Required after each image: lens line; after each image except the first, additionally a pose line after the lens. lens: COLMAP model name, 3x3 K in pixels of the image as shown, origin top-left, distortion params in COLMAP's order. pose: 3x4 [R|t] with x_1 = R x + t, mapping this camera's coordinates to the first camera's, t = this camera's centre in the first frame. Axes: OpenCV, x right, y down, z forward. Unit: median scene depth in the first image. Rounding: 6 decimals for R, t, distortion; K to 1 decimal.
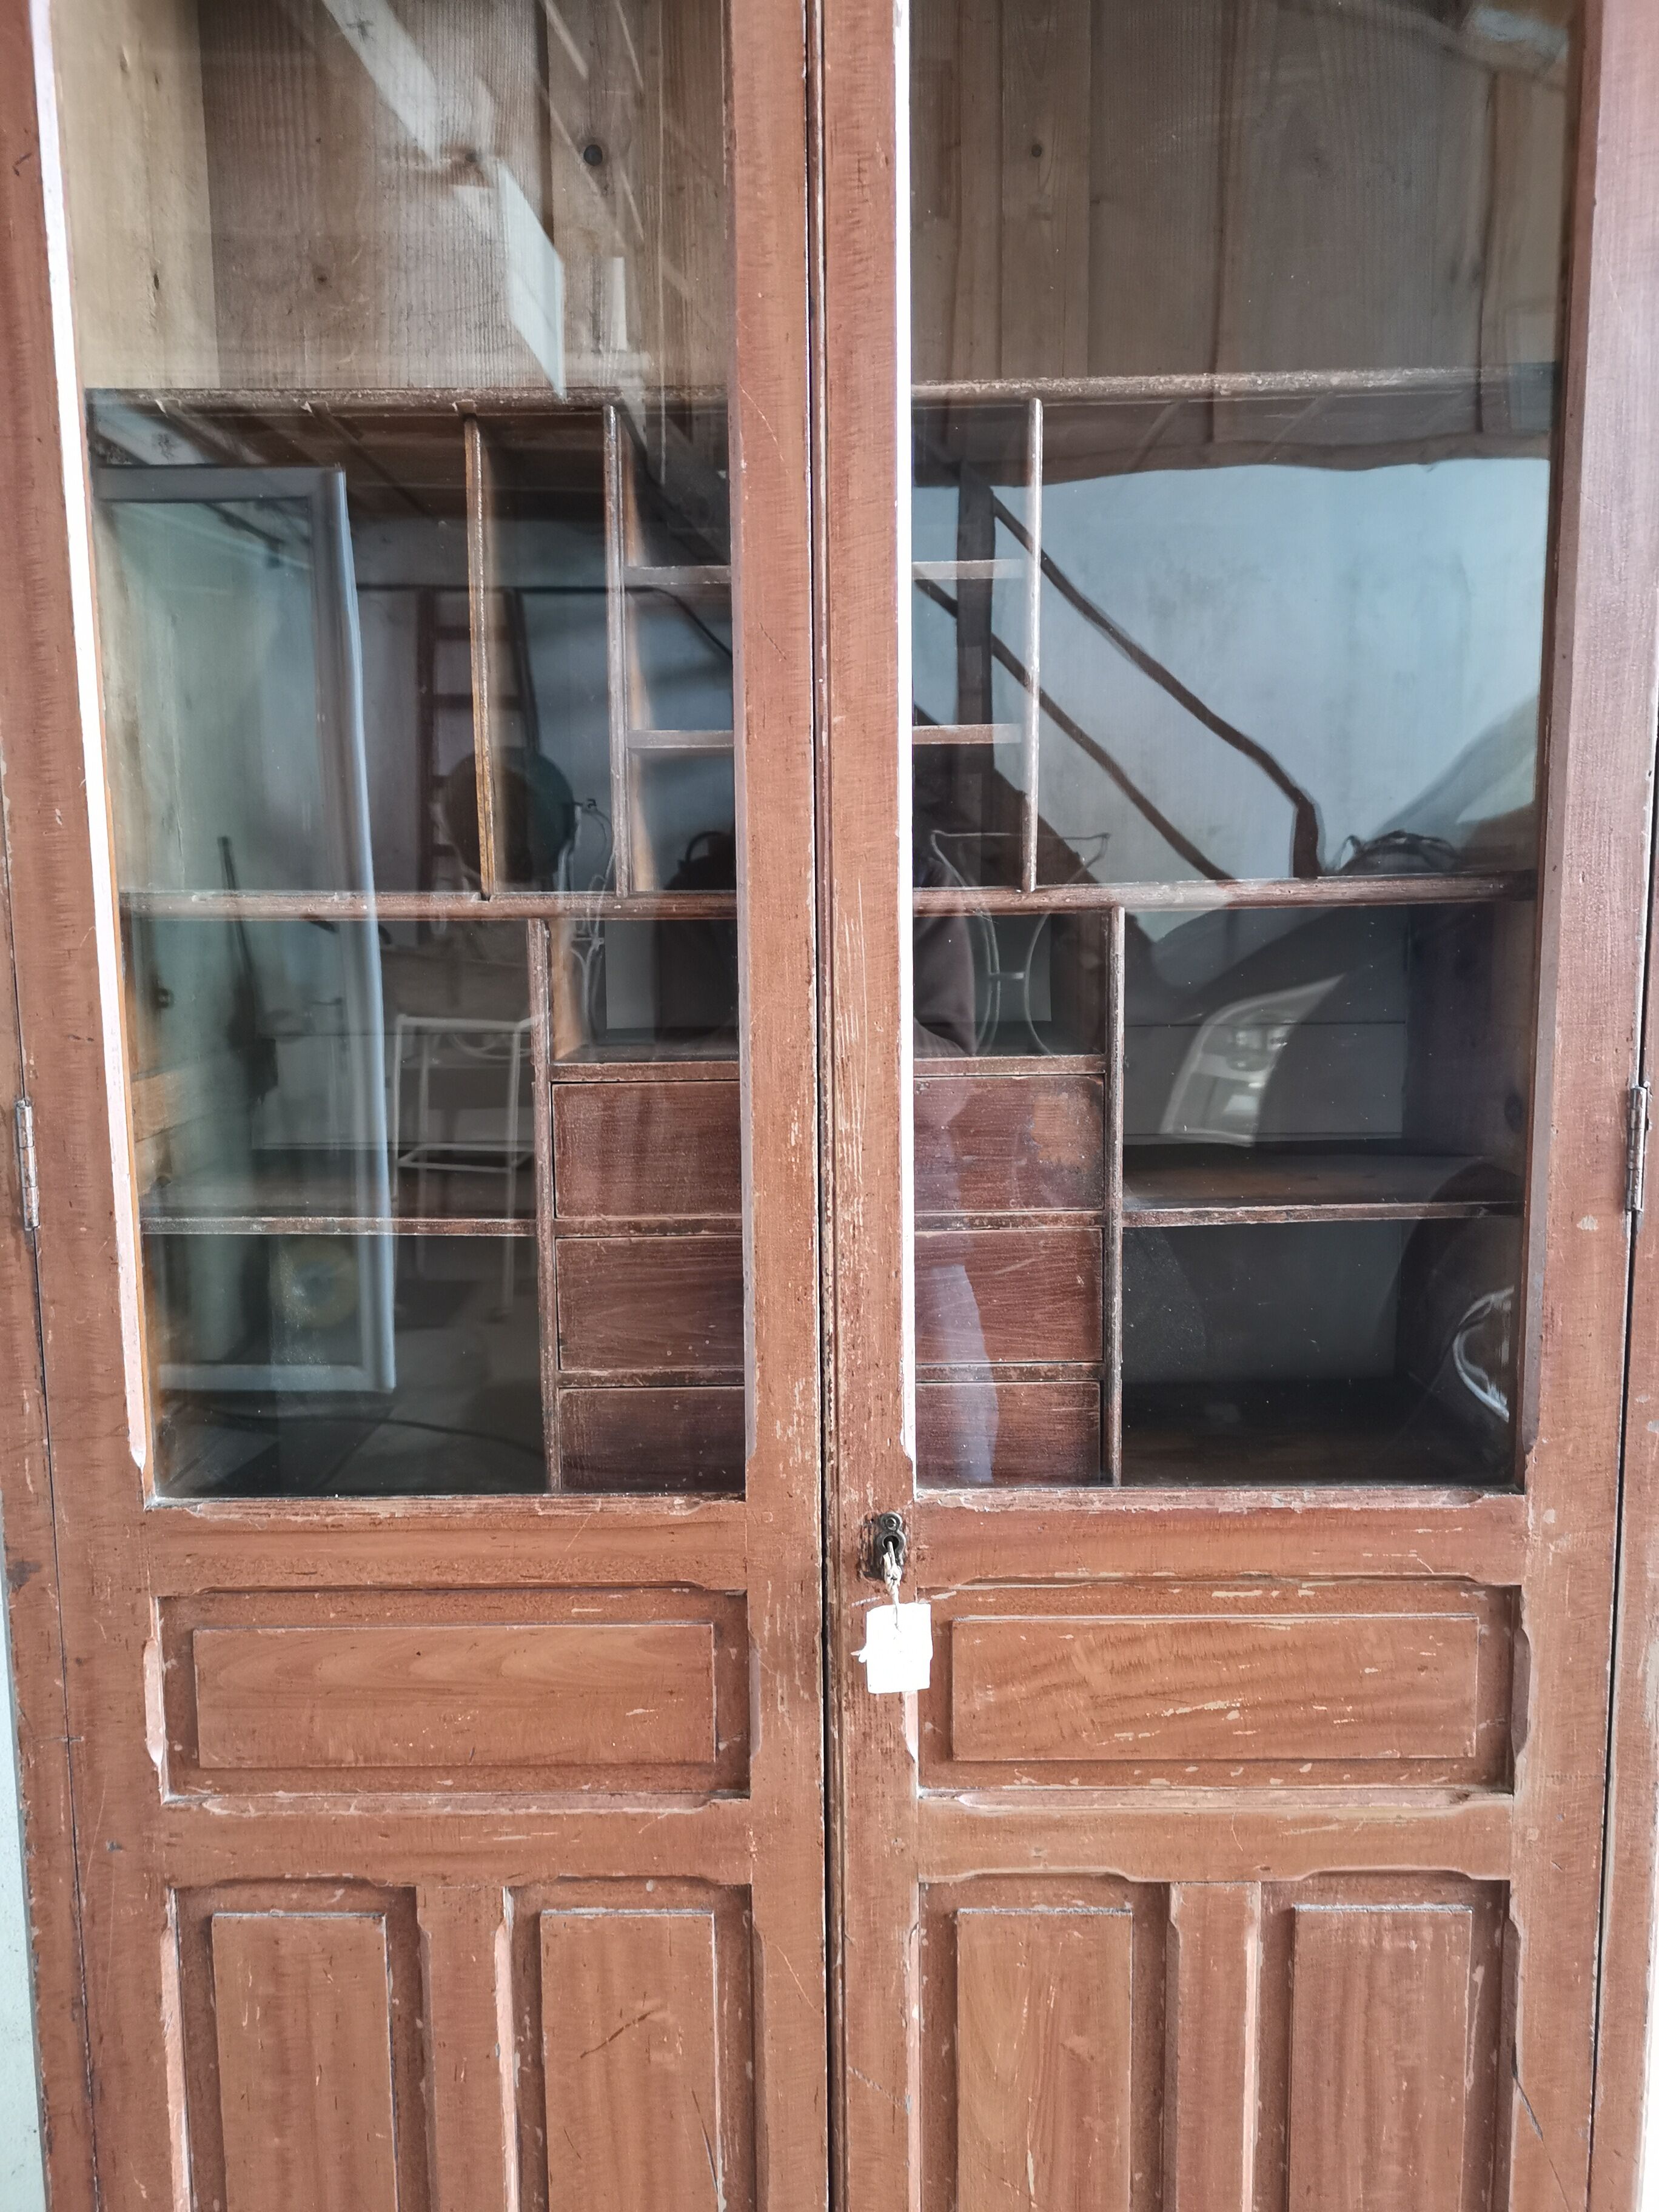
lens RADIAL K [[1712.7, 0, 821.6], [0, 1712.7, 1095.6], [0, 0, 1]] dist [0.055994, -0.058051]
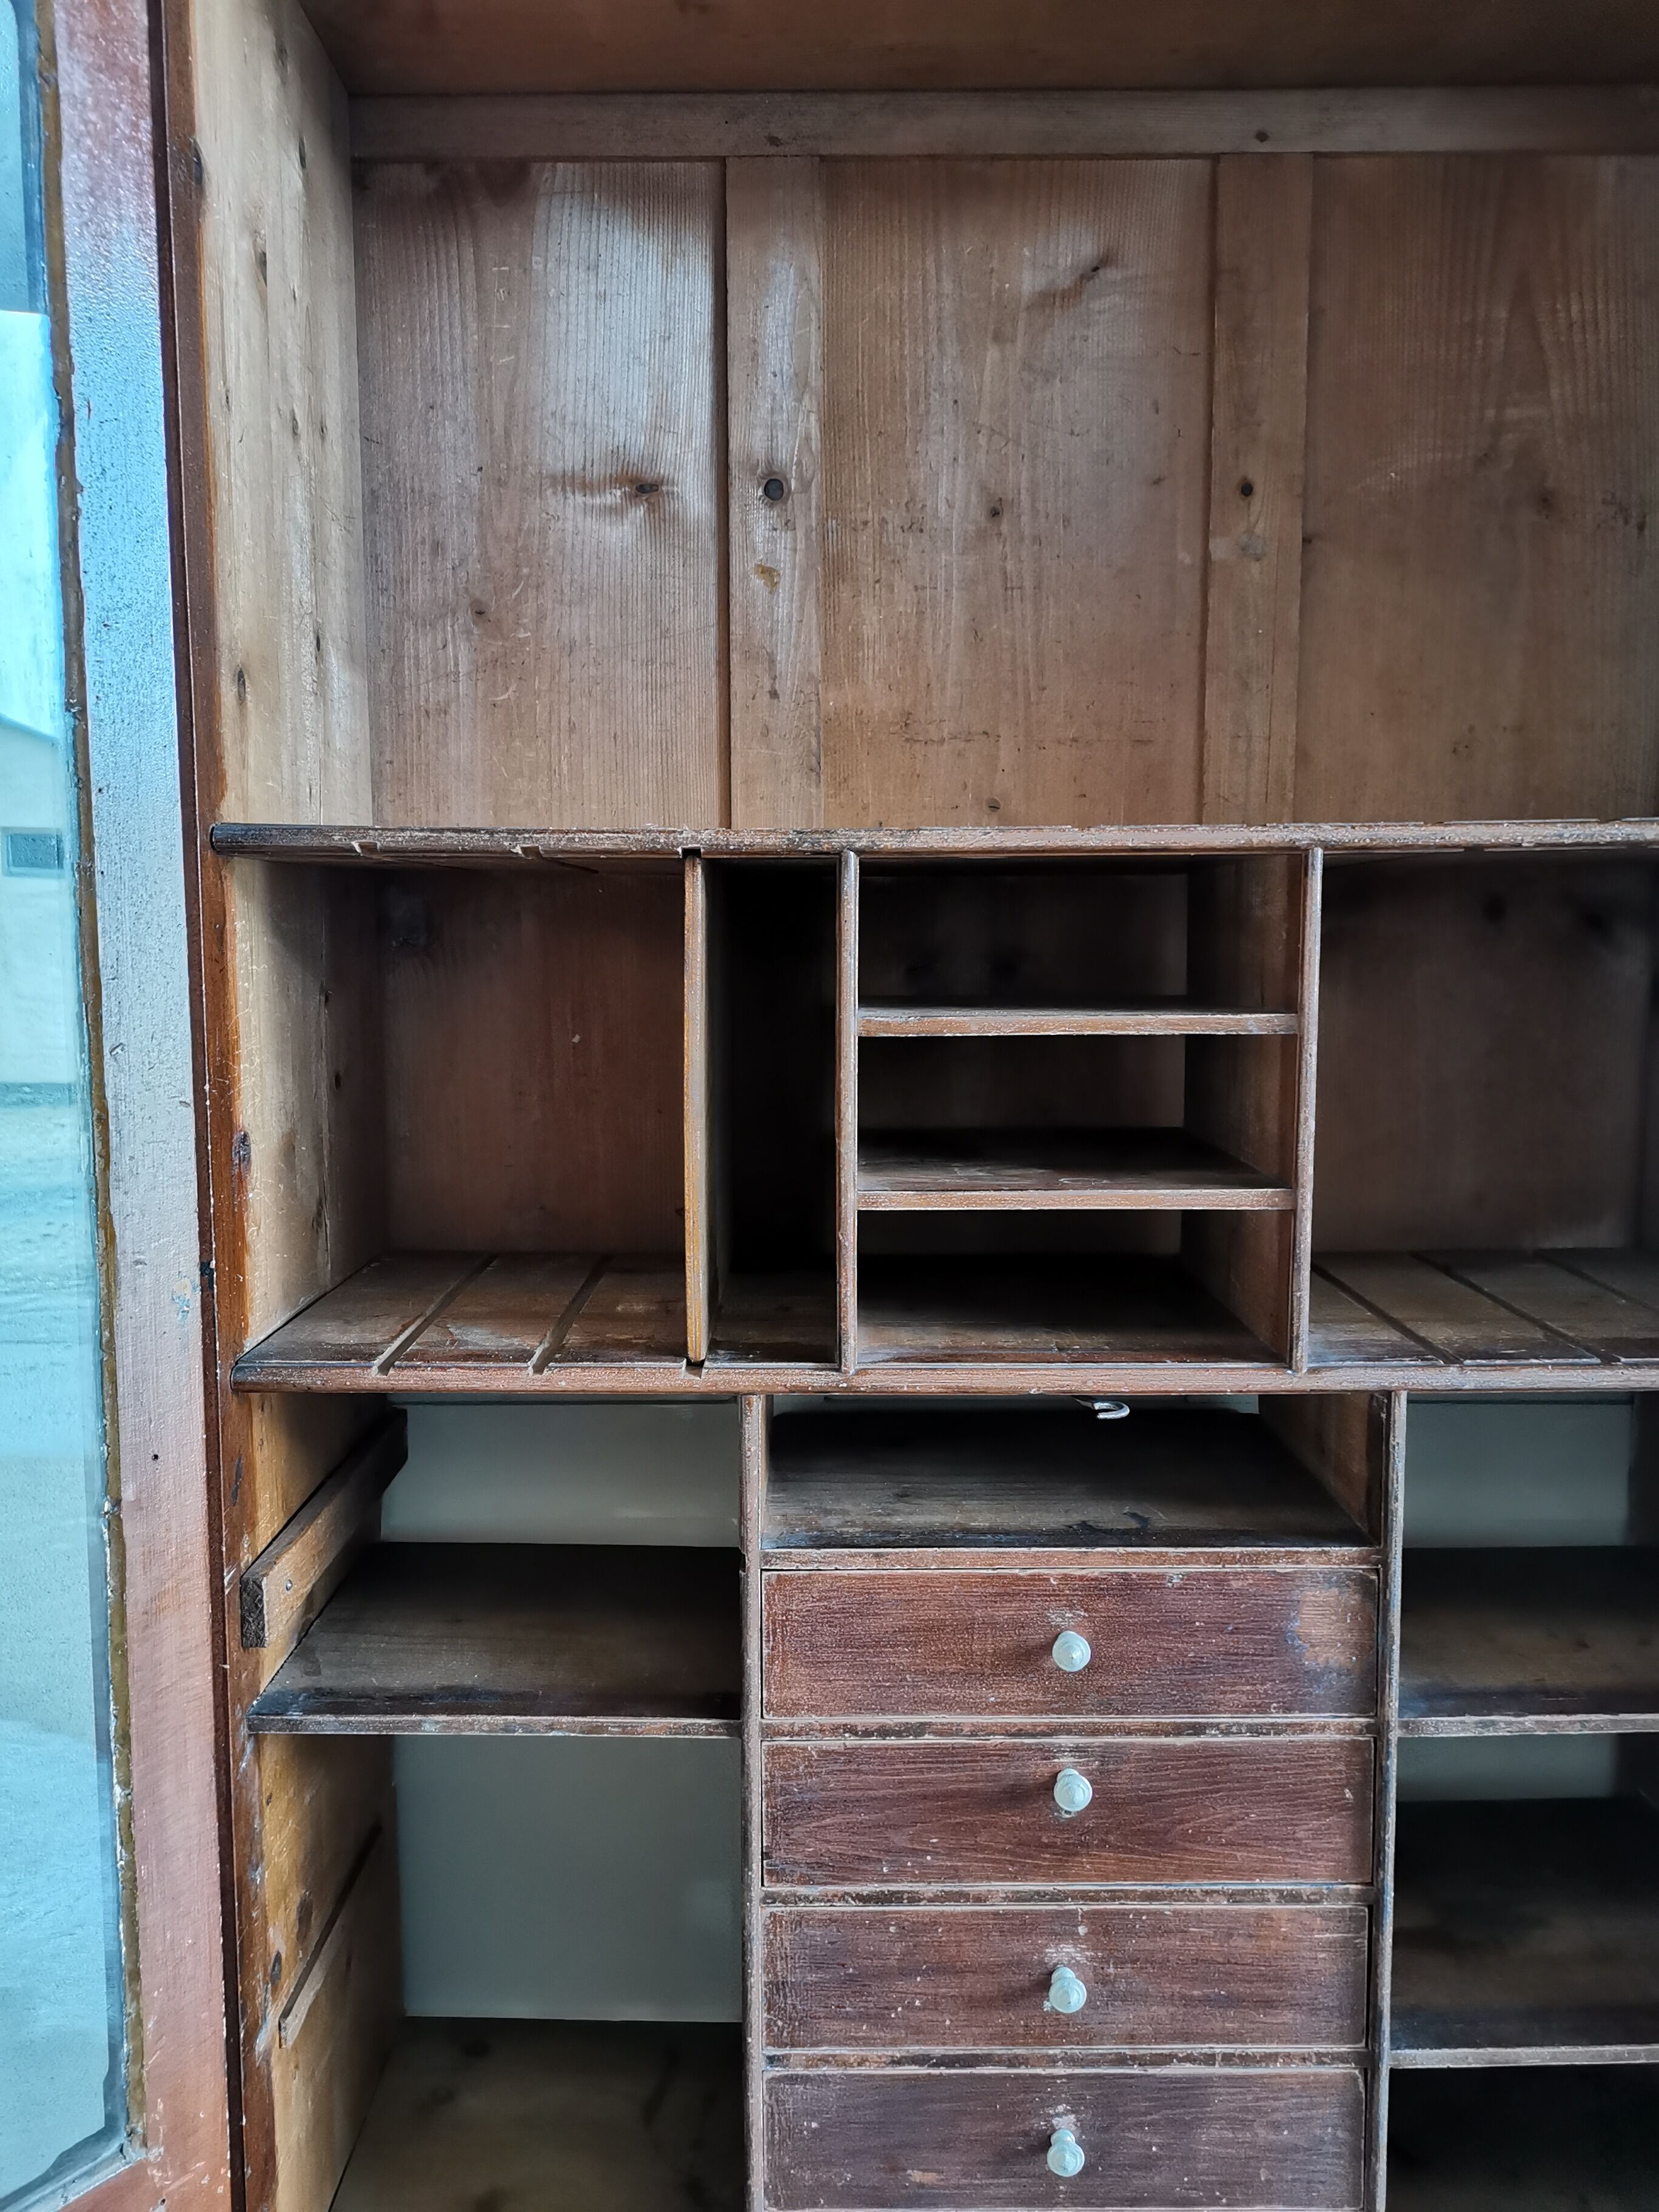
lens RADIAL K [[1712.7, 0, 820.4], [0, 1712.7, 1087.2], [0, 0, 1]] dist [0.055994, -0.058051]
pose [[0.999930, 0.008289, 0.008451, -0.135878], [-0.008043, 0.999556, -0.028702, -0.233633], [-0.008685, 0.028632, 0.999552, 0.091876]]
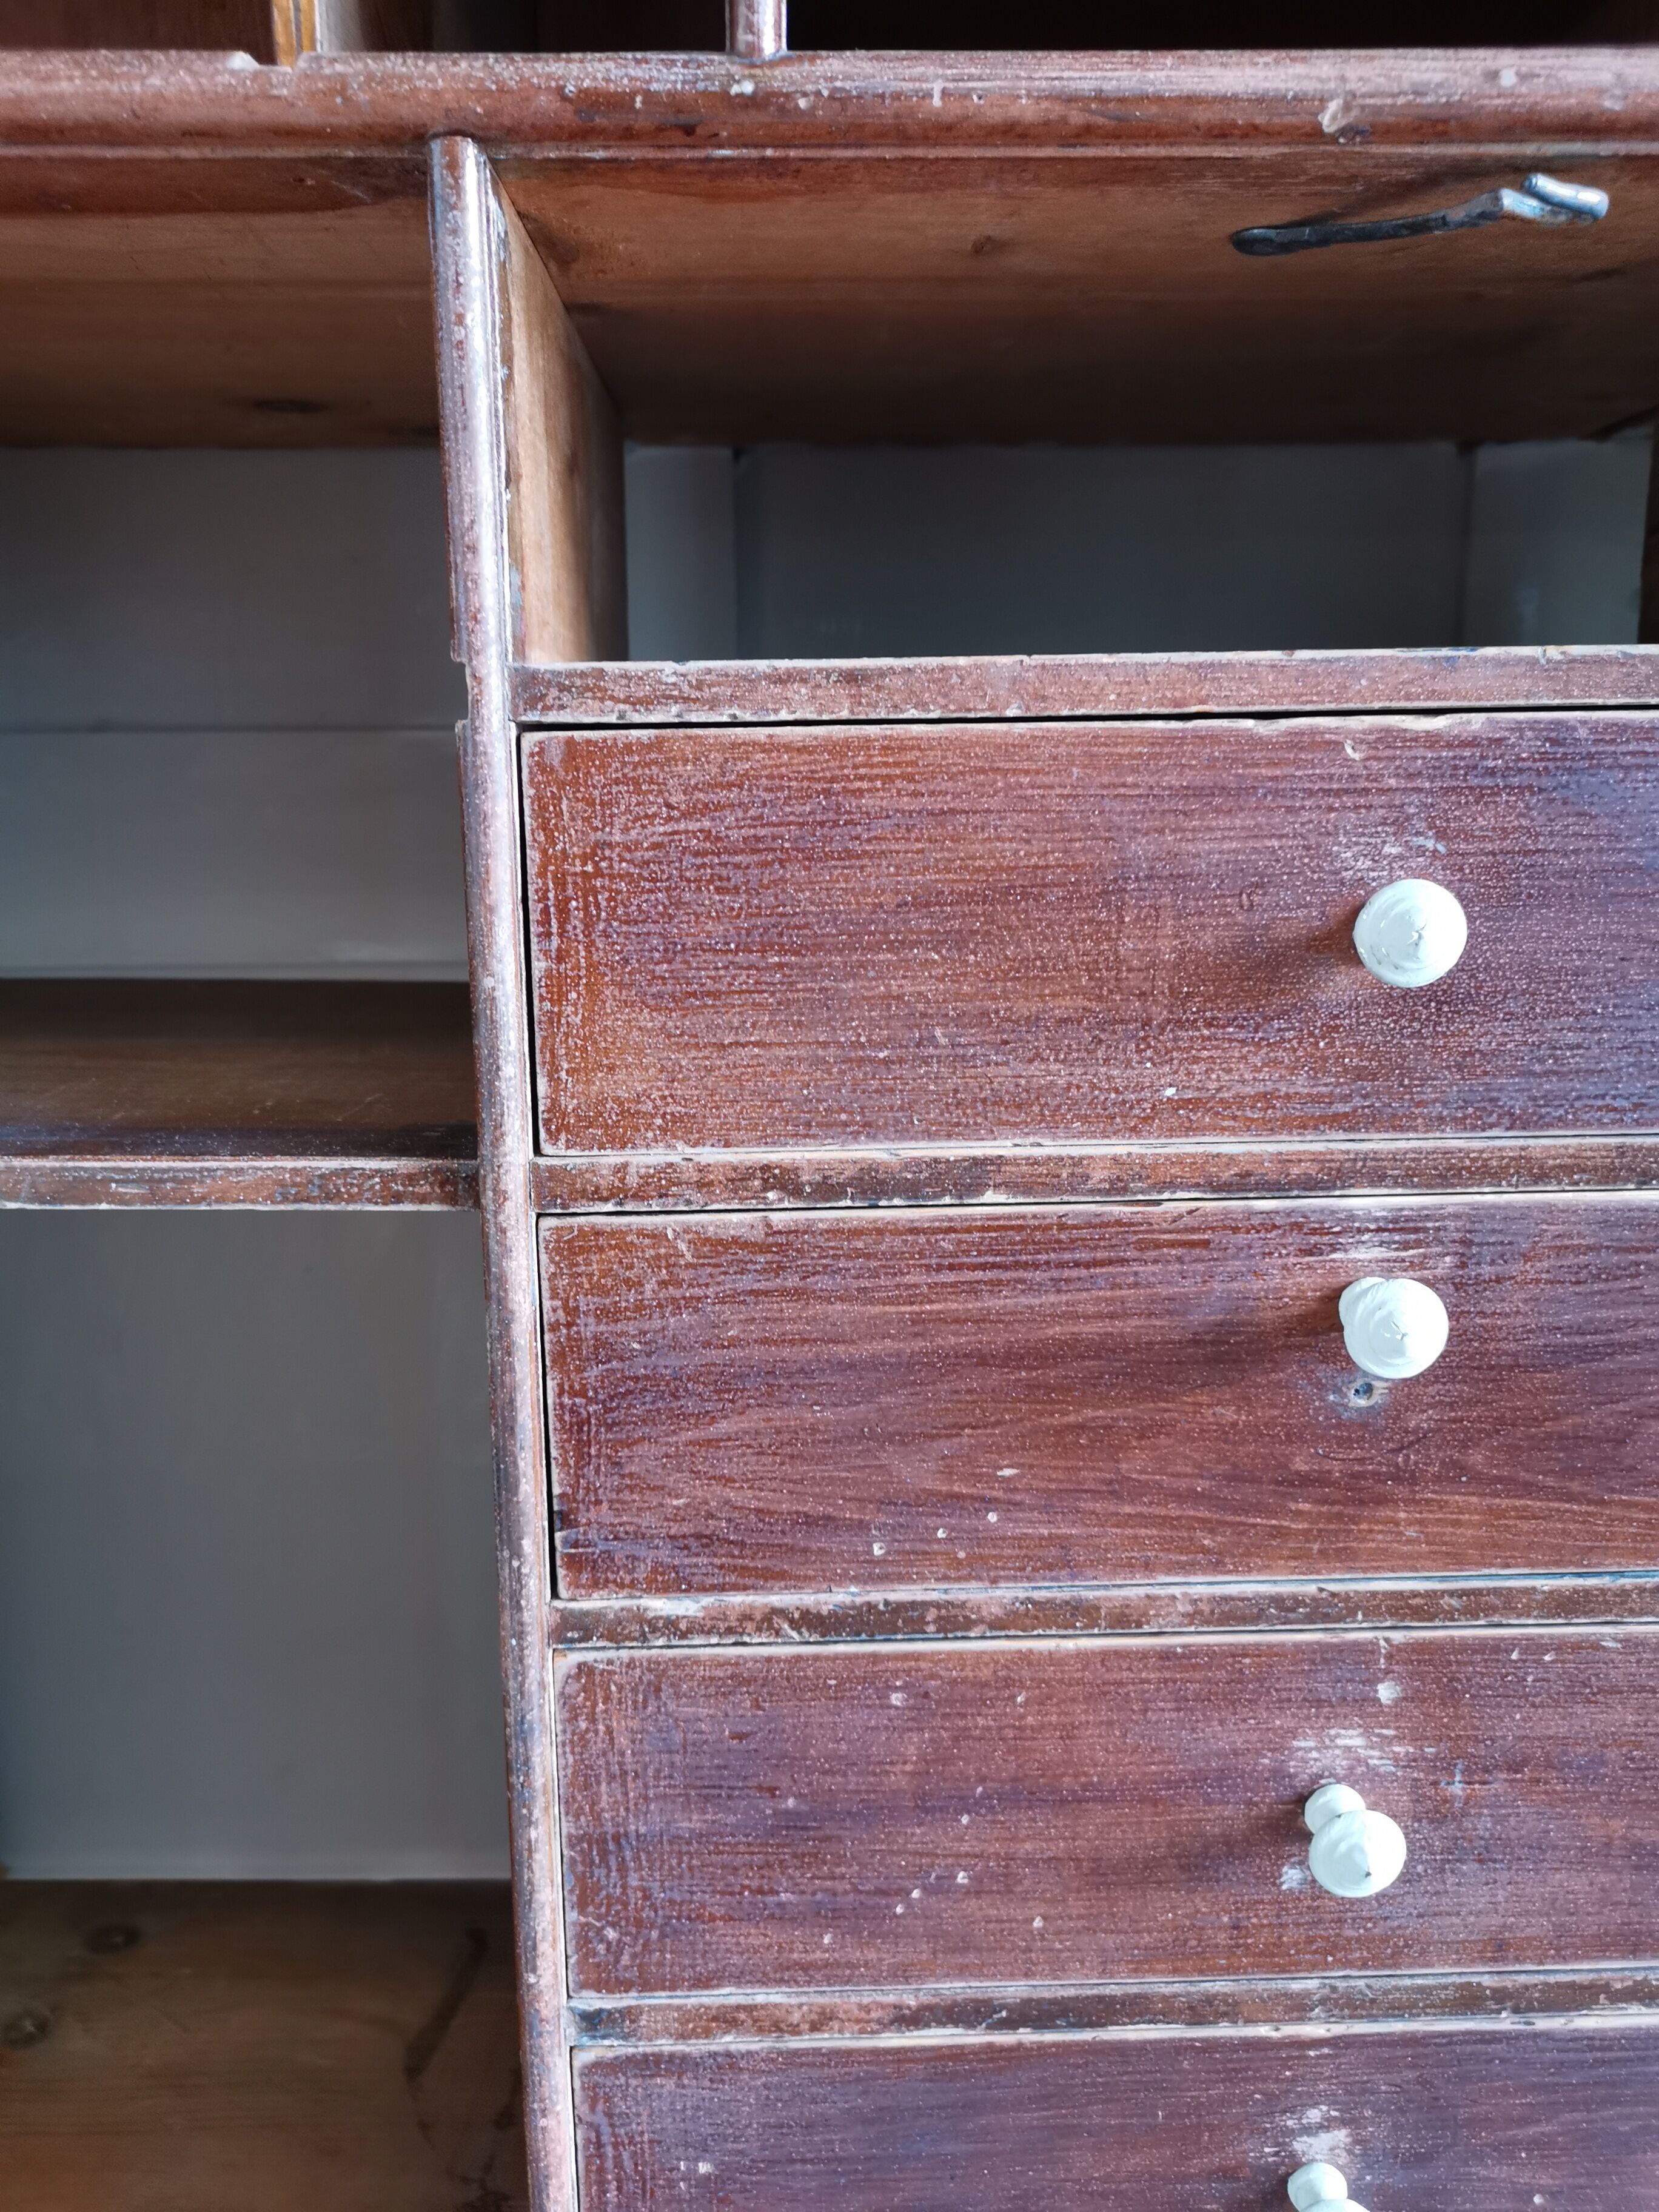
lens RADIAL K [[1712.7, 0, 811.8], [0, 1712.7, 1106.3], [0, 0, 1]] dist [0.055994, -0.058051]
pose [[0.999432, -0.005798, 0.033187, -0.114674], [0.003239, 0.997053, 0.076642, 0.037536], [-0.033534, -0.076491, 0.996506, 0.678723]]
